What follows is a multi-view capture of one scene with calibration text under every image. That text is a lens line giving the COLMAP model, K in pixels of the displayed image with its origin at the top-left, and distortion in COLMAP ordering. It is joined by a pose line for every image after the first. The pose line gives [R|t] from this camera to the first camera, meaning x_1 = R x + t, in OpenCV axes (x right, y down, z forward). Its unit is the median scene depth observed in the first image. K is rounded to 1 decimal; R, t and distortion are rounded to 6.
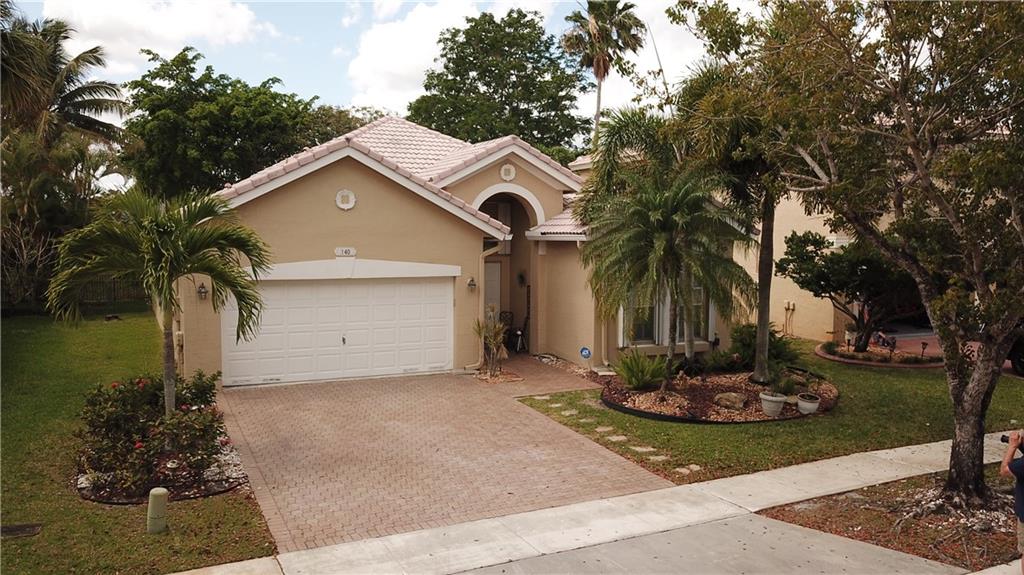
lens RADIAL K [[786.4, 0, 510.3], [0, 786.4, 287.9], [0, 0, 1]] dist [-0.009734, 0.009448]
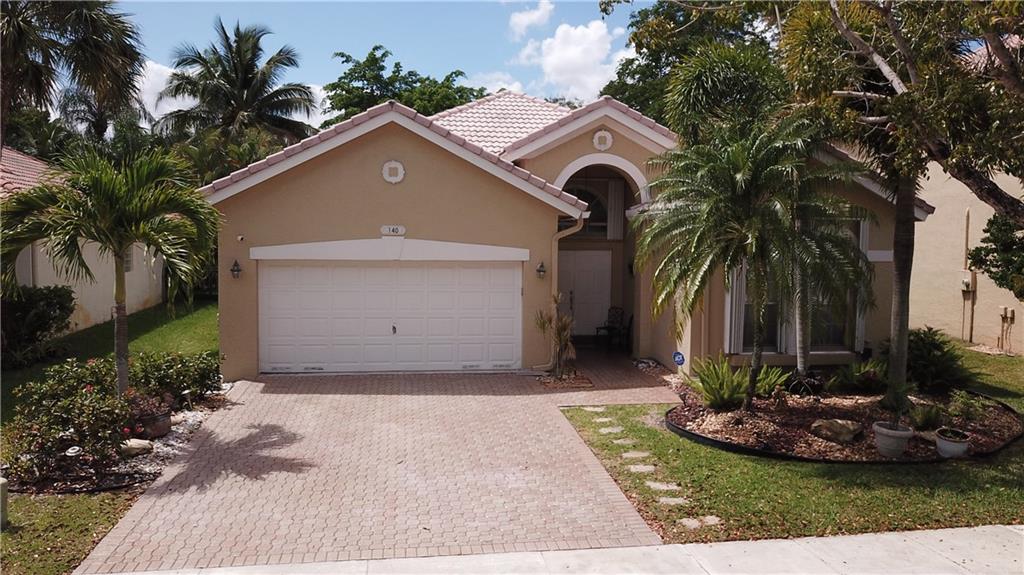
lens RADIAL K [[786.4, 0, 514.3], [0, 786.4, 289.1], [0, 0, 1]] dist [-0.009734, 0.009448]
pose [[0.951431, 0.023078, -0.306996, 0.226403], [-0.024816, 0.999691, -0.001757, 0.021882], [0.306861, 0.009290, 0.951709, 0.221896]]
